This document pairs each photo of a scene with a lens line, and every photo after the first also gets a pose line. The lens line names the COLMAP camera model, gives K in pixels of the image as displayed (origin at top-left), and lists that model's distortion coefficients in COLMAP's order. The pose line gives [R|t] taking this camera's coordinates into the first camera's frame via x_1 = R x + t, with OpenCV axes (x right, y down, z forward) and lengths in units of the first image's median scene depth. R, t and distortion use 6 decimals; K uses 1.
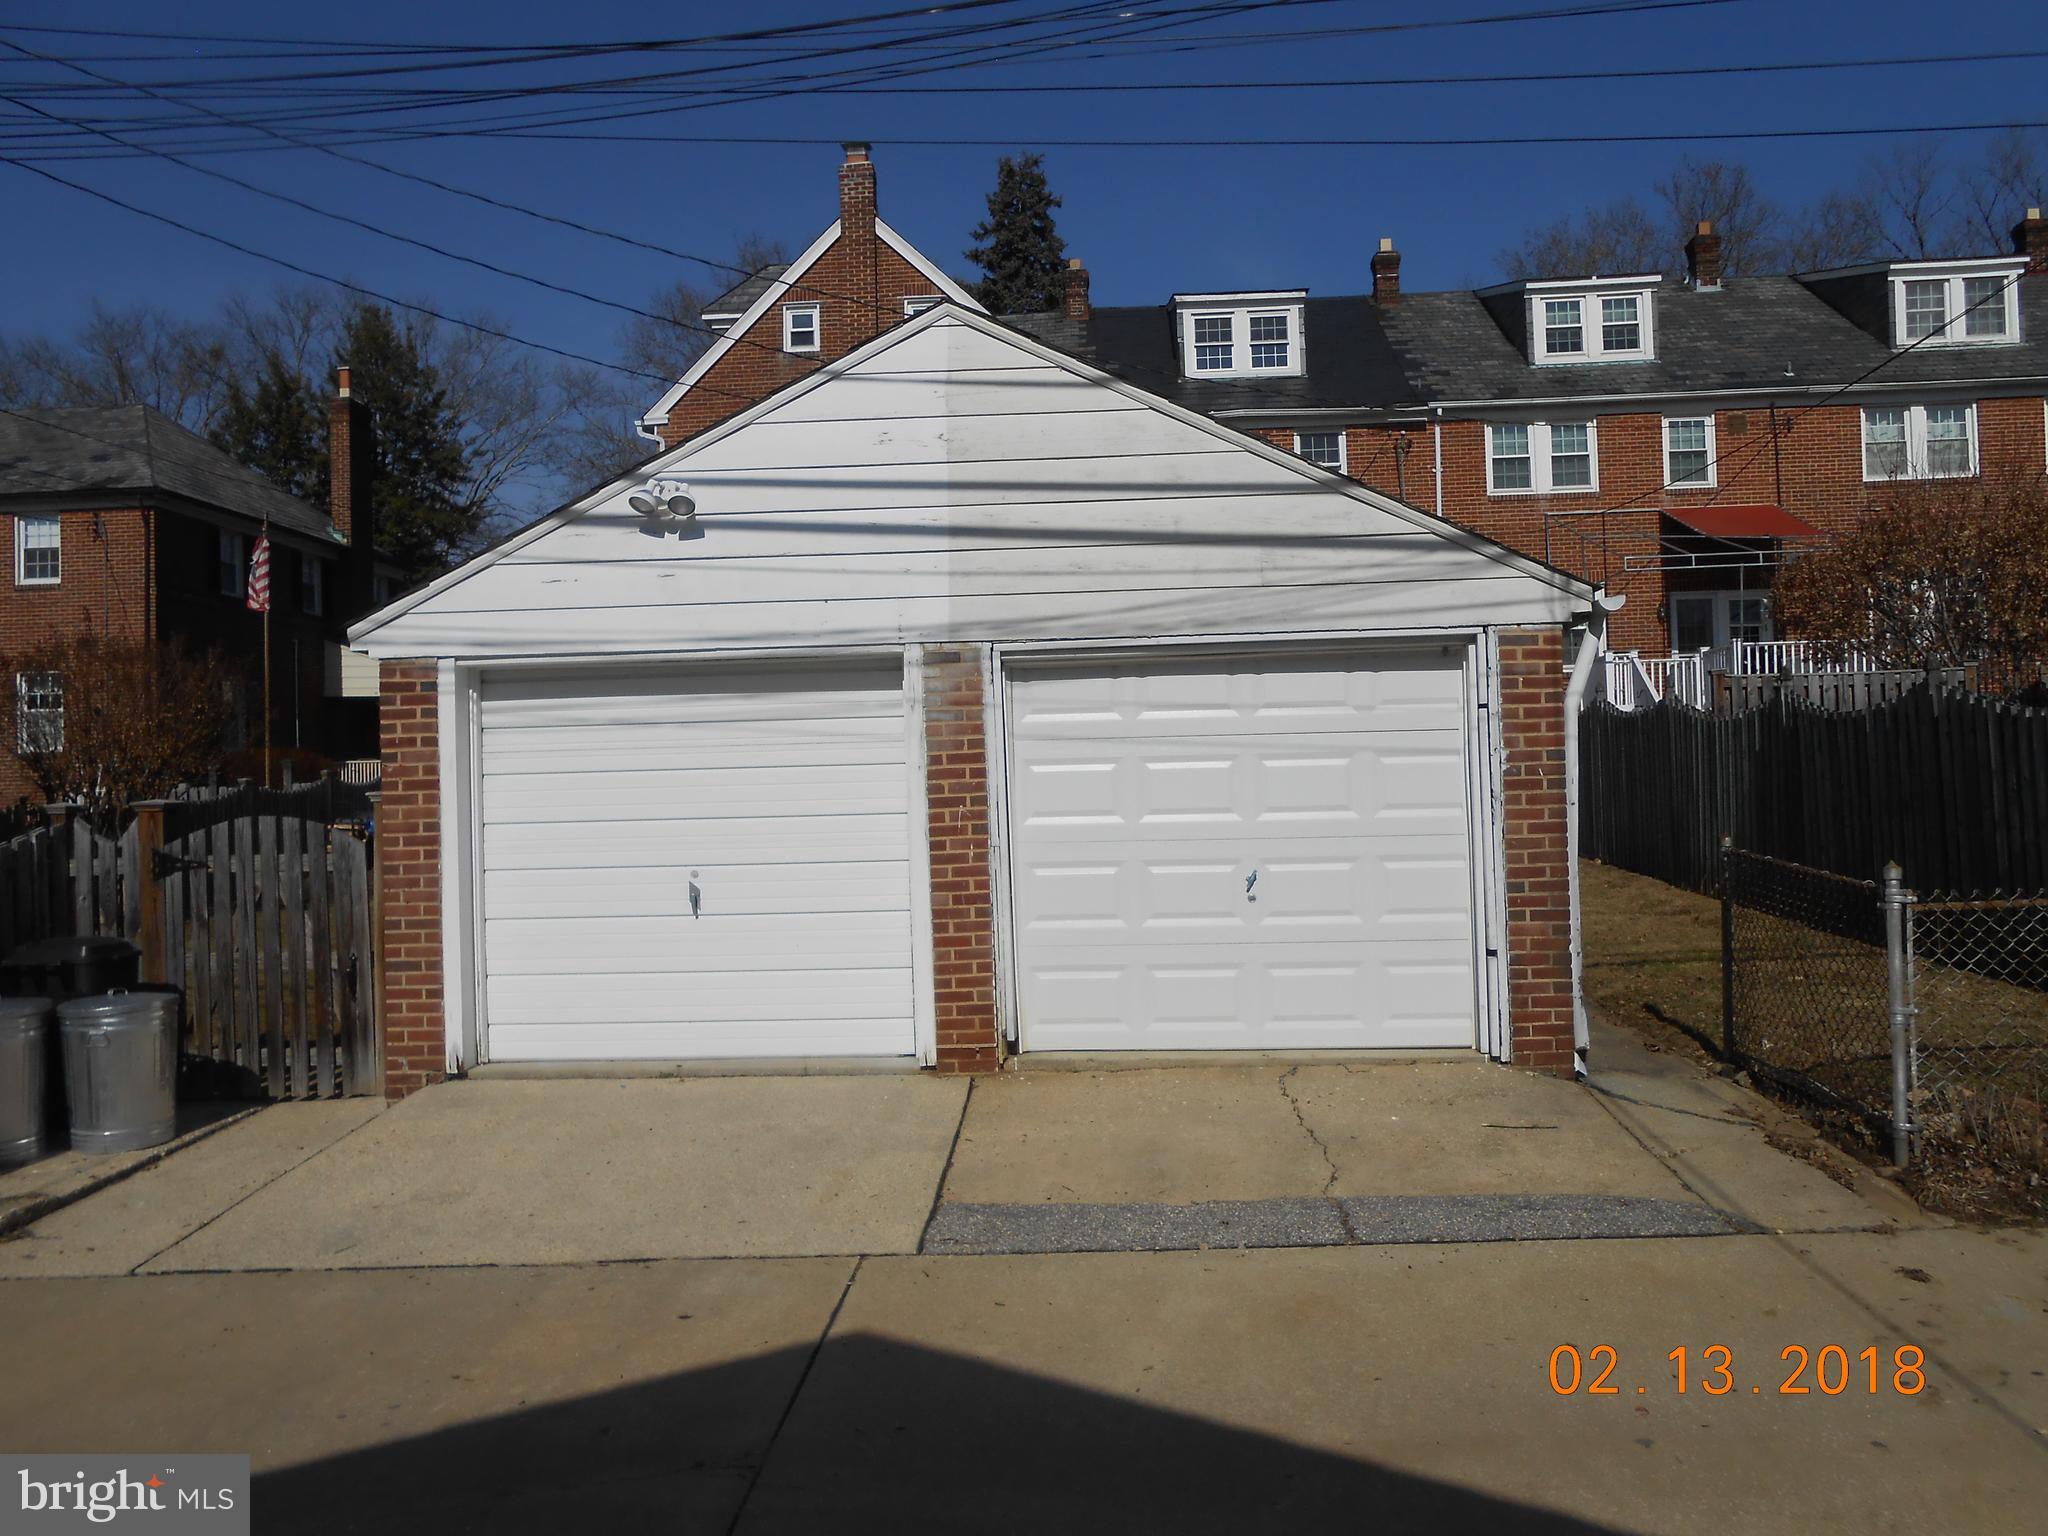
lens RADIAL K [[1616.3, 0, 1029.3], [0, 1616.3, 771.4], [0, 0, 1]] dist [-0.011526, -0.002267]
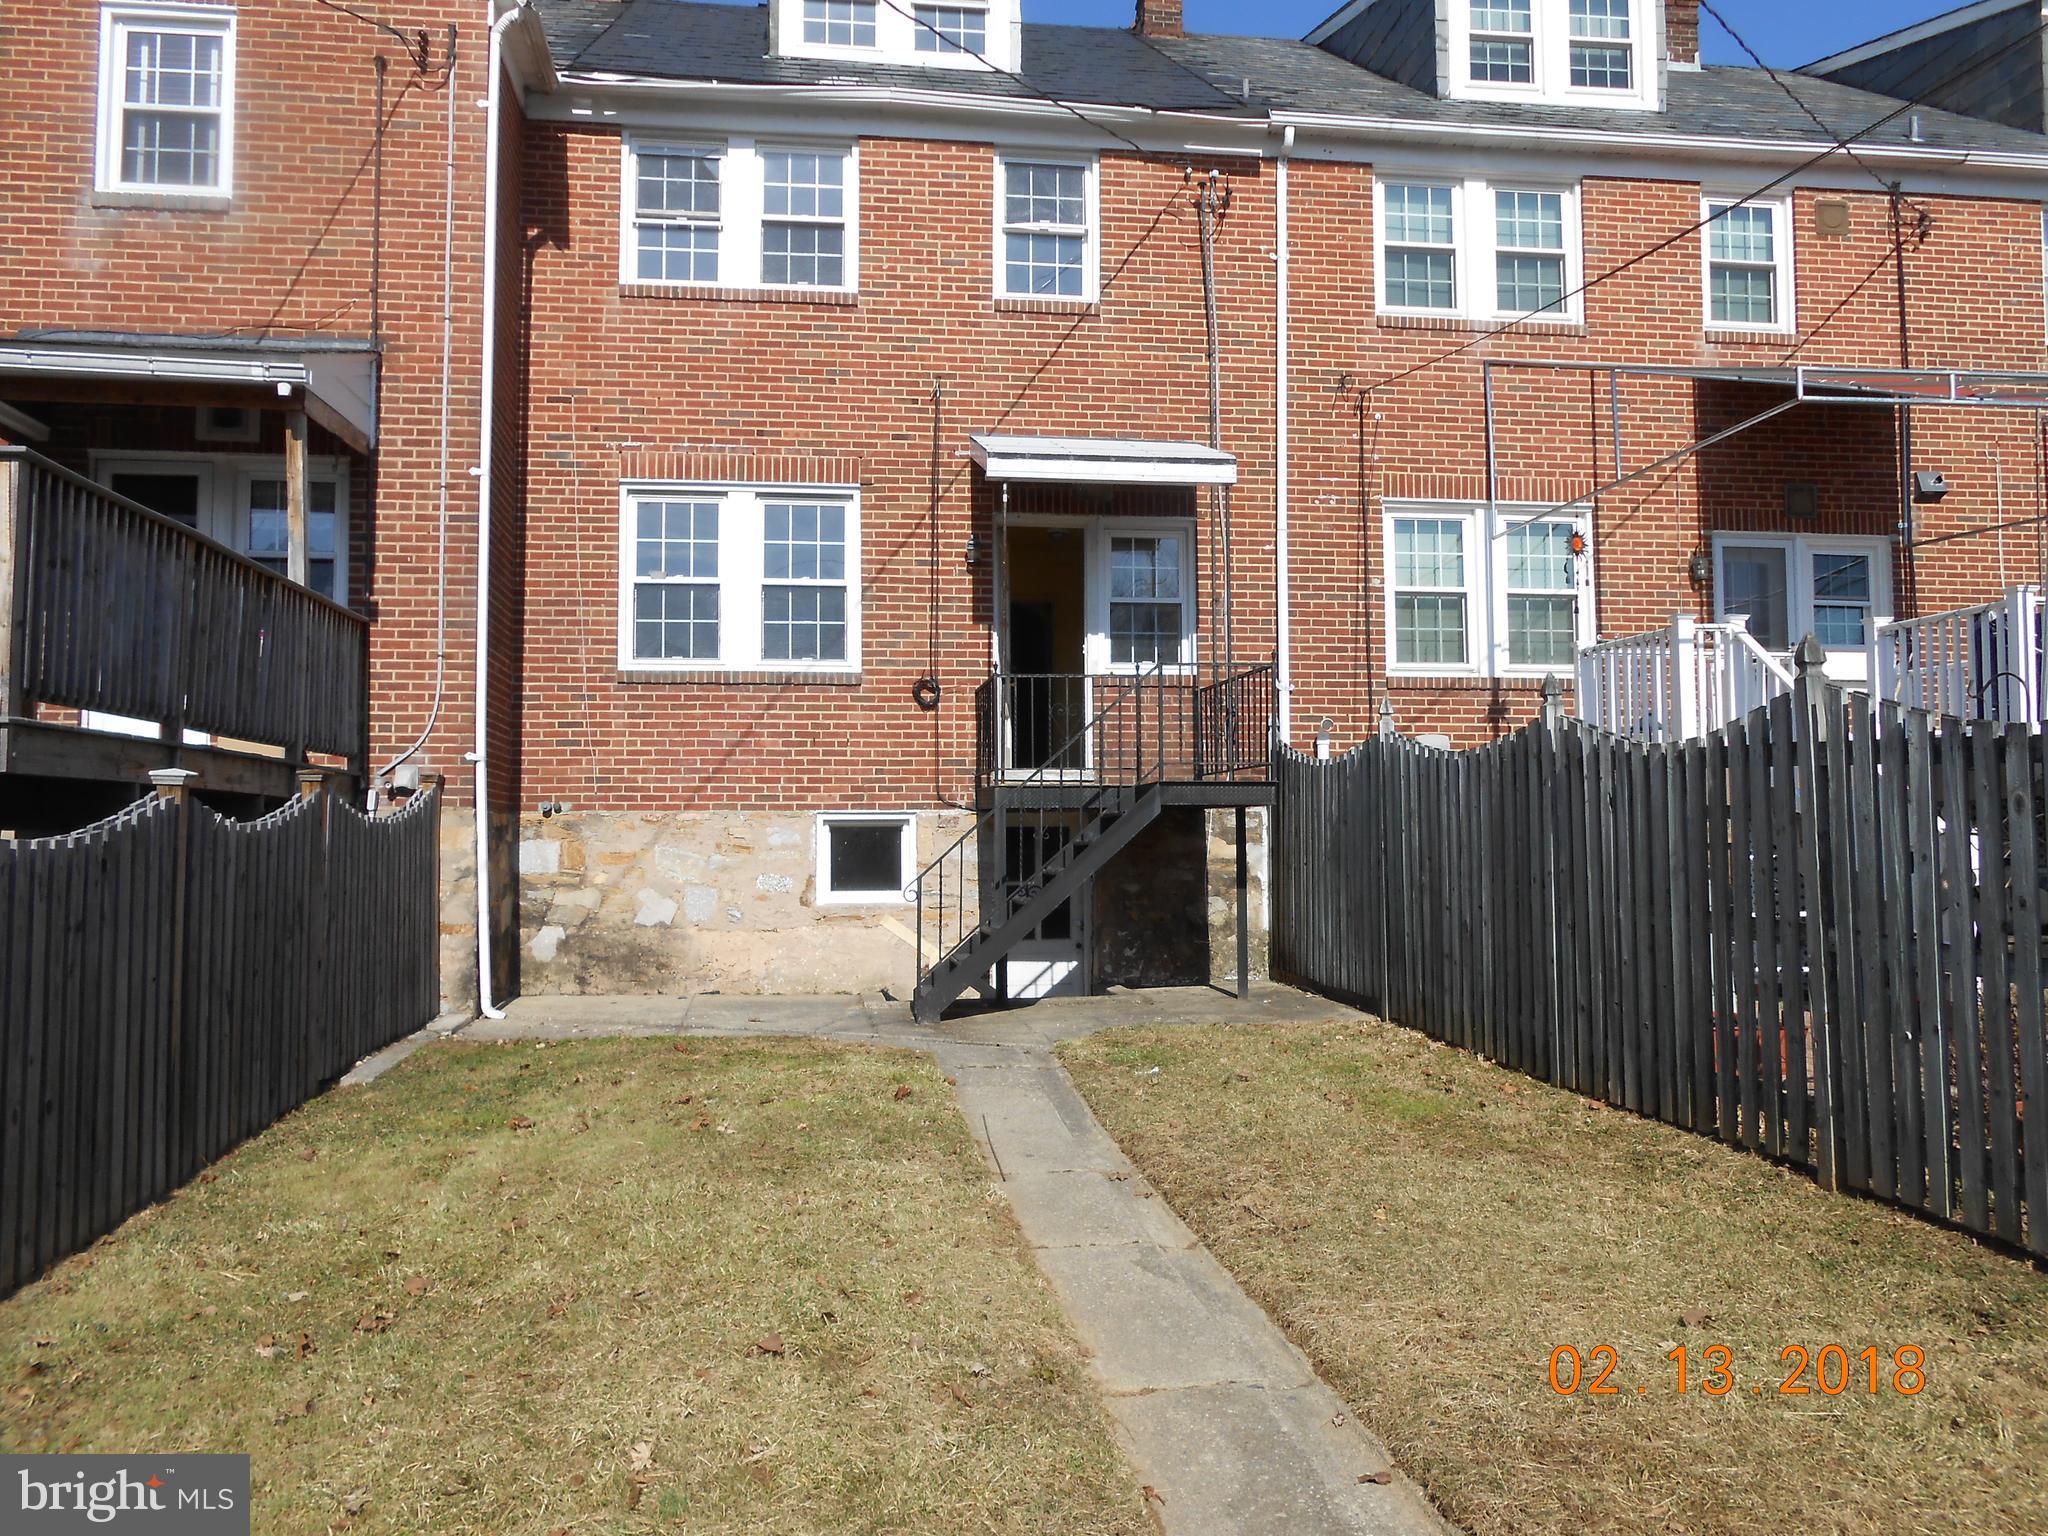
lens RADIAL K [[1616.3, 0, 1023.3], [0, 1616.3, 759.6], [0, 0, 1]] dist [-0.011526, -0.002267]
pose [[0.981745, 0.038145, 0.186337, 0.090238], [-0.033014, 0.998987, -0.030564, -0.015764], [-0.187314, 0.023854, 0.982010, 0.535145]]
